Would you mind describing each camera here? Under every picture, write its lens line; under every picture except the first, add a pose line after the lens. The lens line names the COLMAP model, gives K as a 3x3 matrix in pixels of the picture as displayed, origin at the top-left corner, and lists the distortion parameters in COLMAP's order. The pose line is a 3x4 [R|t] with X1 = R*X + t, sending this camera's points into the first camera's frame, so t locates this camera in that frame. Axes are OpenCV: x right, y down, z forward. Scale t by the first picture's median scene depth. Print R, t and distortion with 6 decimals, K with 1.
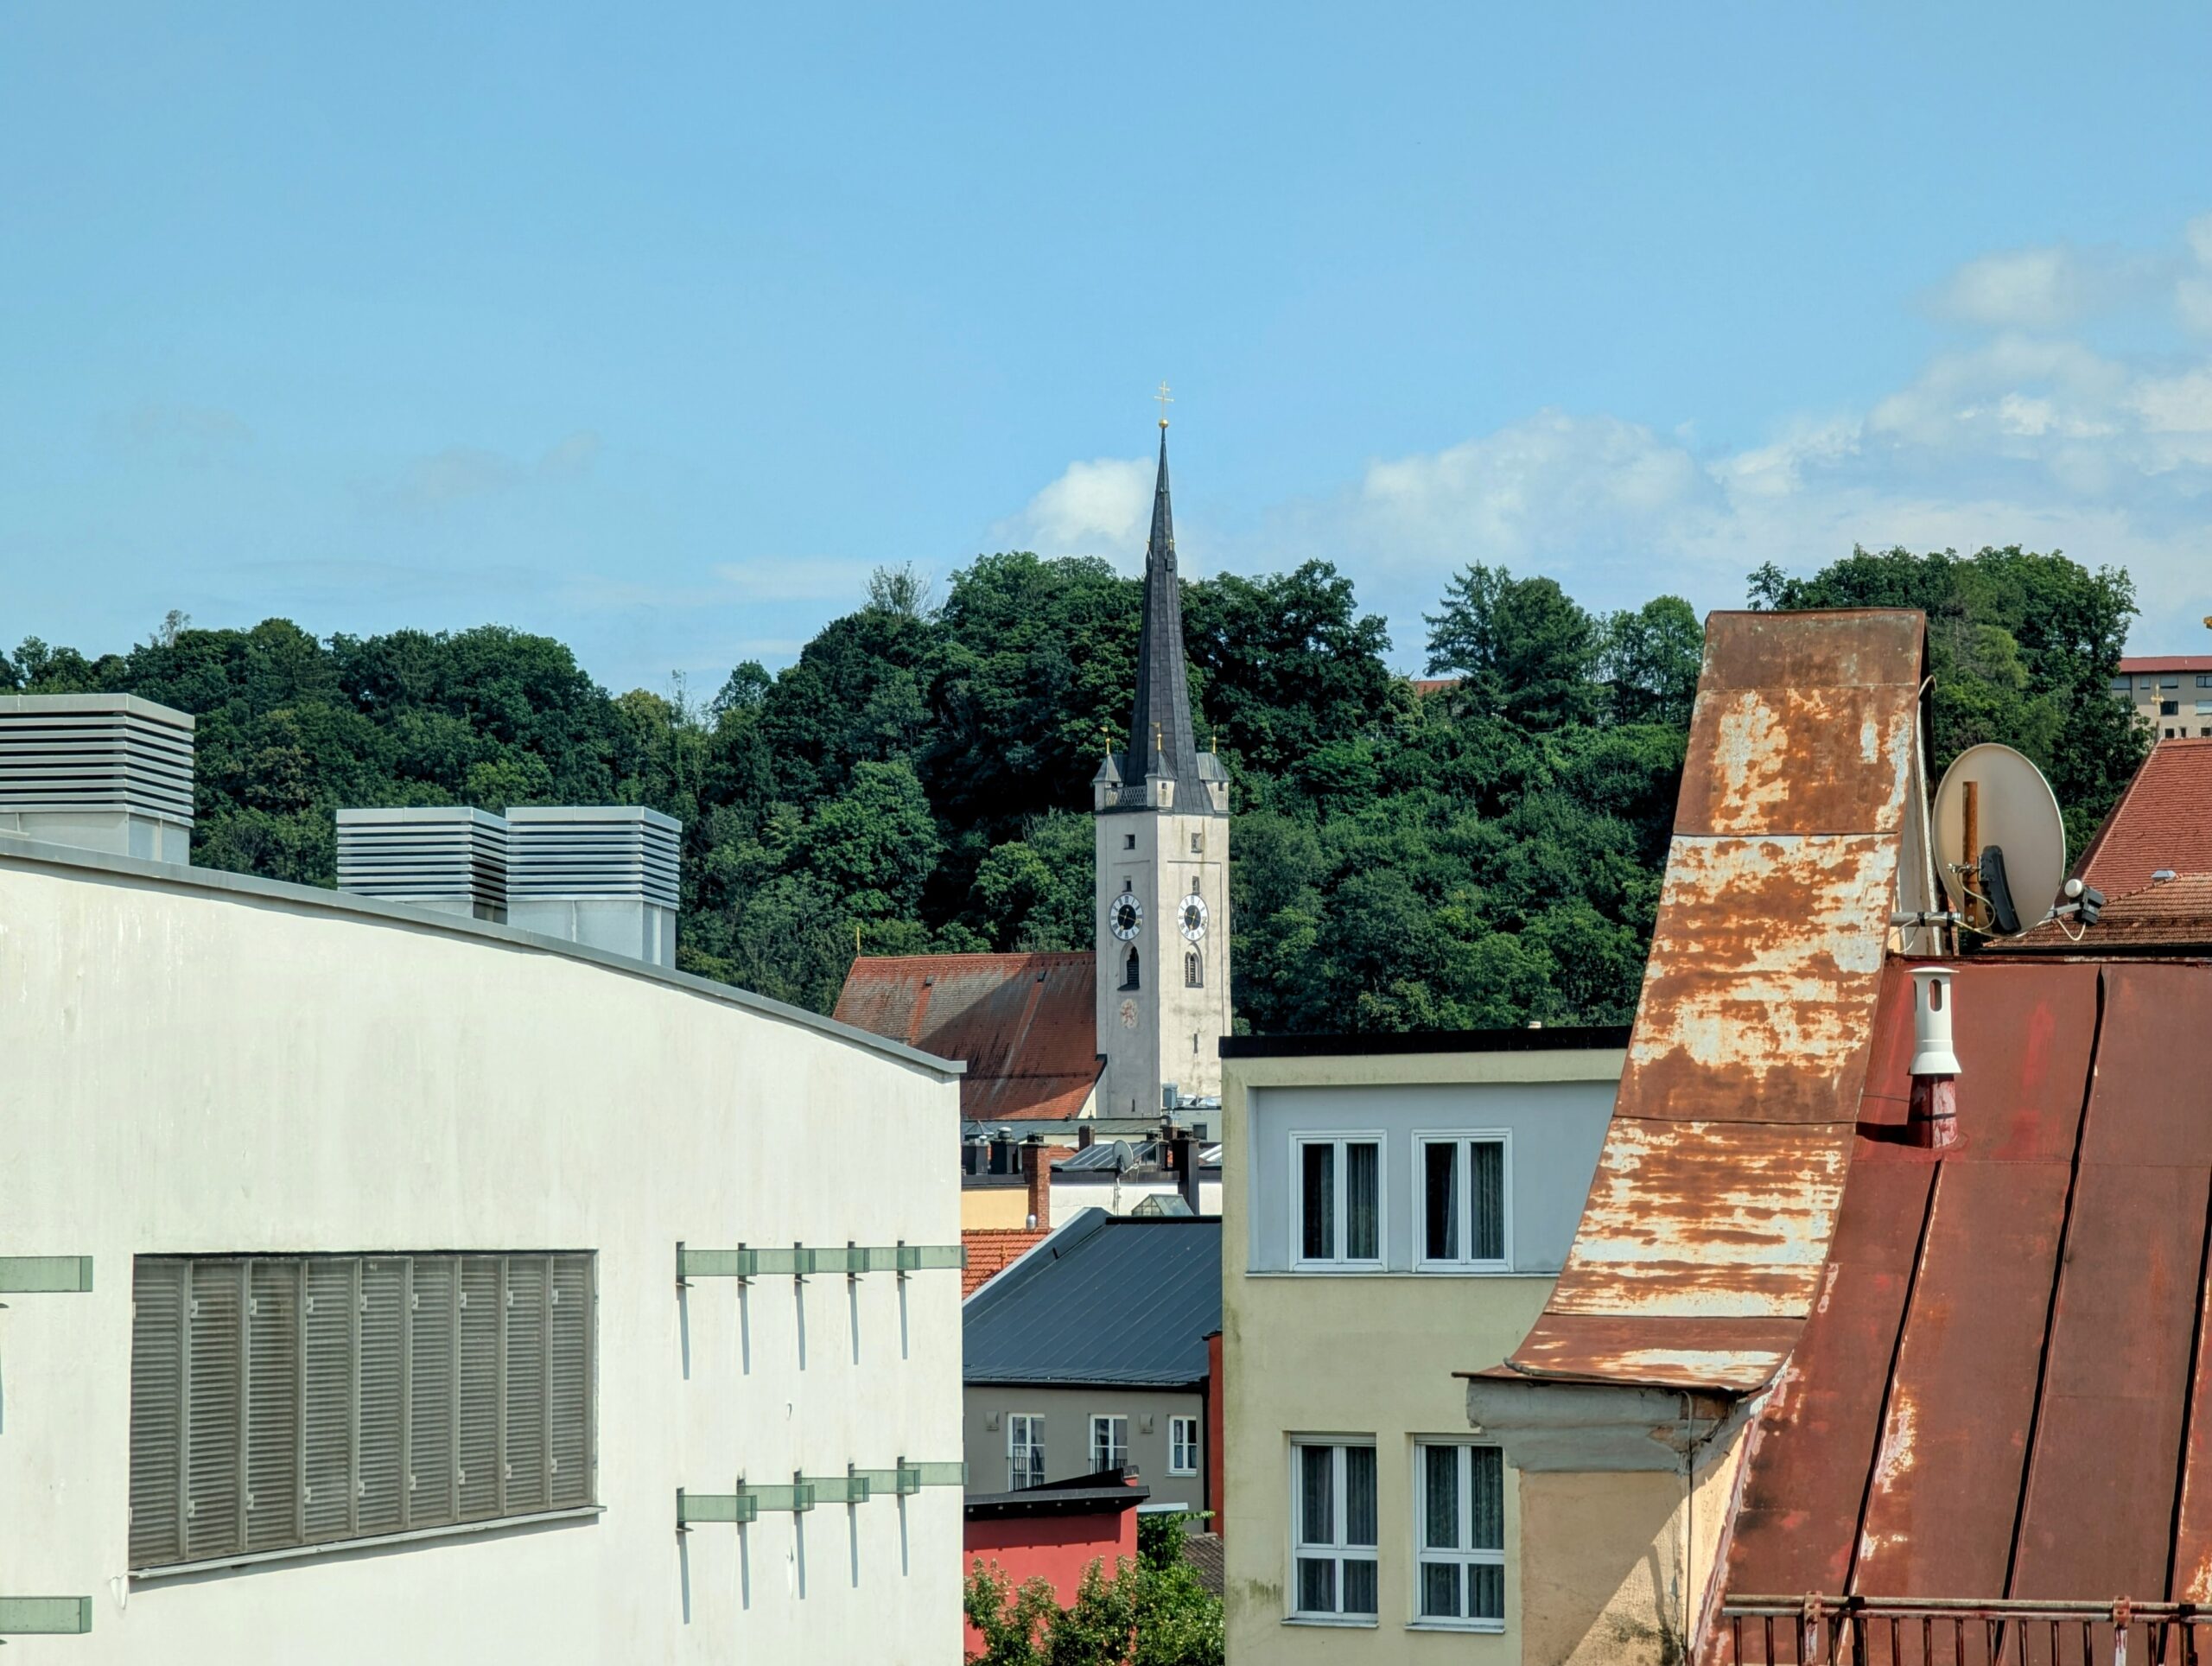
lens RADIAL K [[7685.9, 0, 1106.0], [0, 7685.9, 833.0], [0, 0, 1]] dist [0.127288, -0.741064]
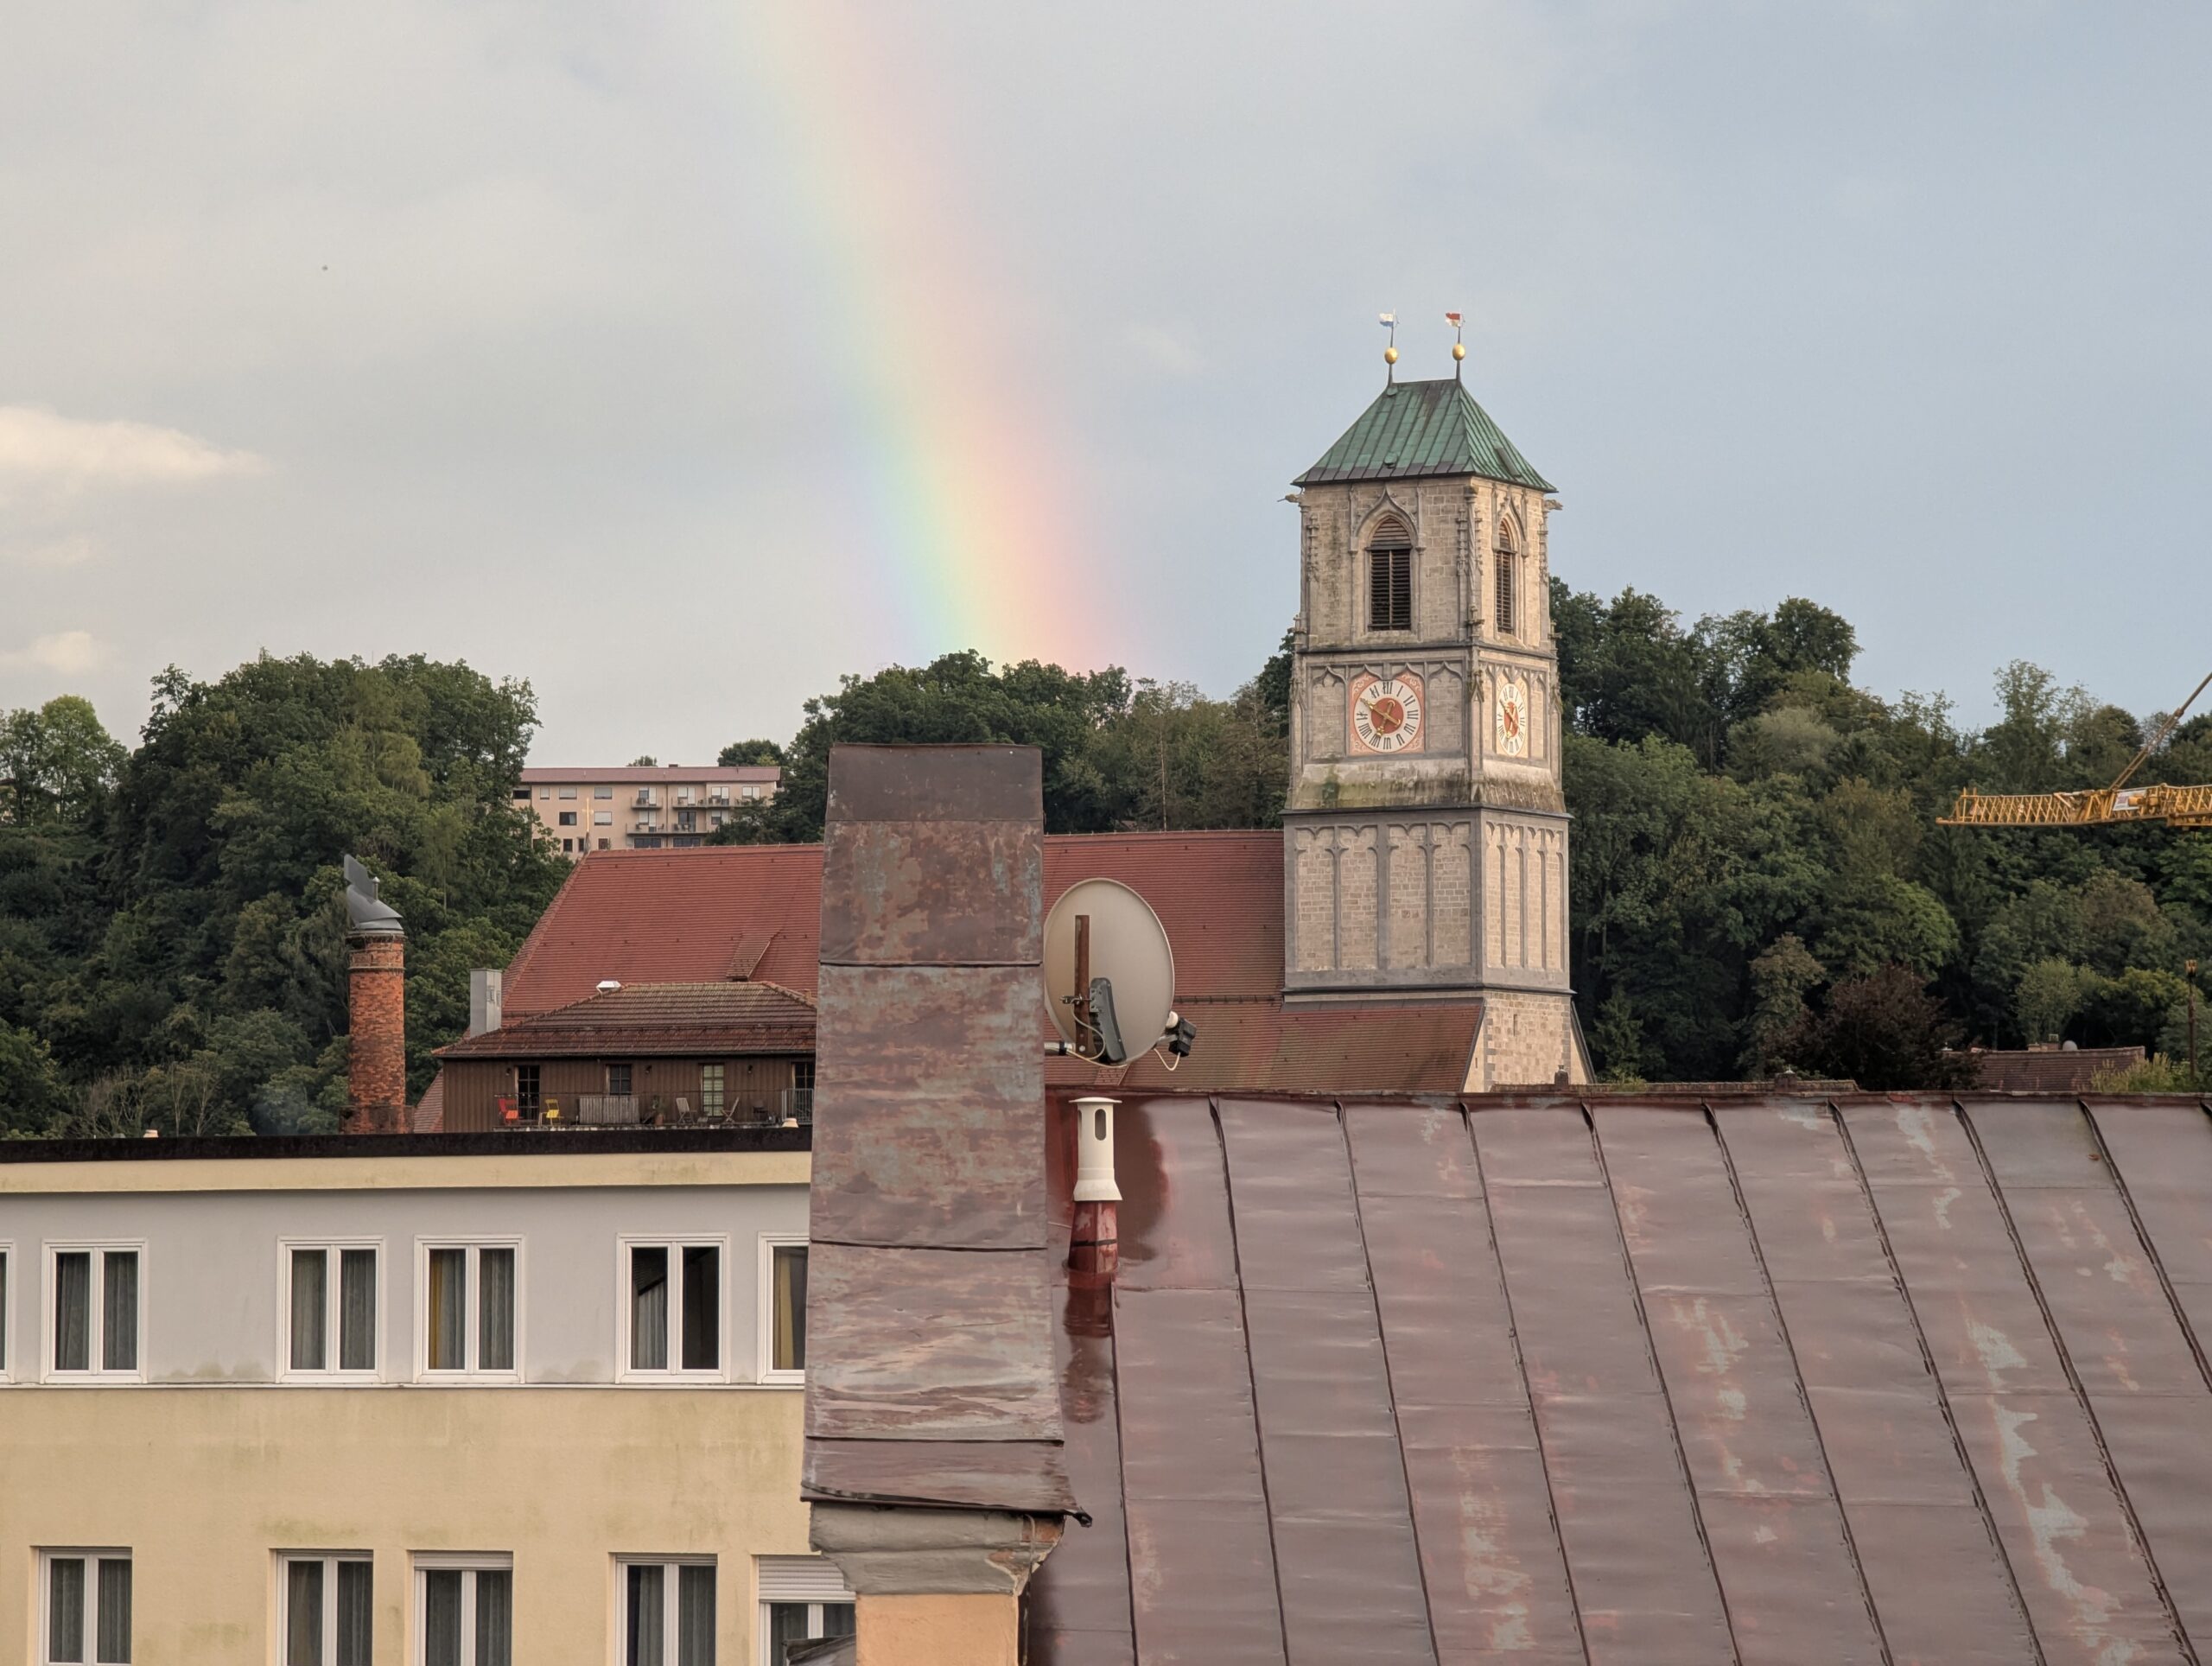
lens RADIAL K [[7685.9, 0, 1106.0], [0, 7685.9, 833.0], [0, 0, 1]] dist [0.127288, -0.741064]
pose [[0.976742, 0.017610, 0.213692, -0.109648], [-0.014713, 0.999777, -0.015137, -0.002207], [-0.213911, 0.011640, 0.976784, -0.001979]]
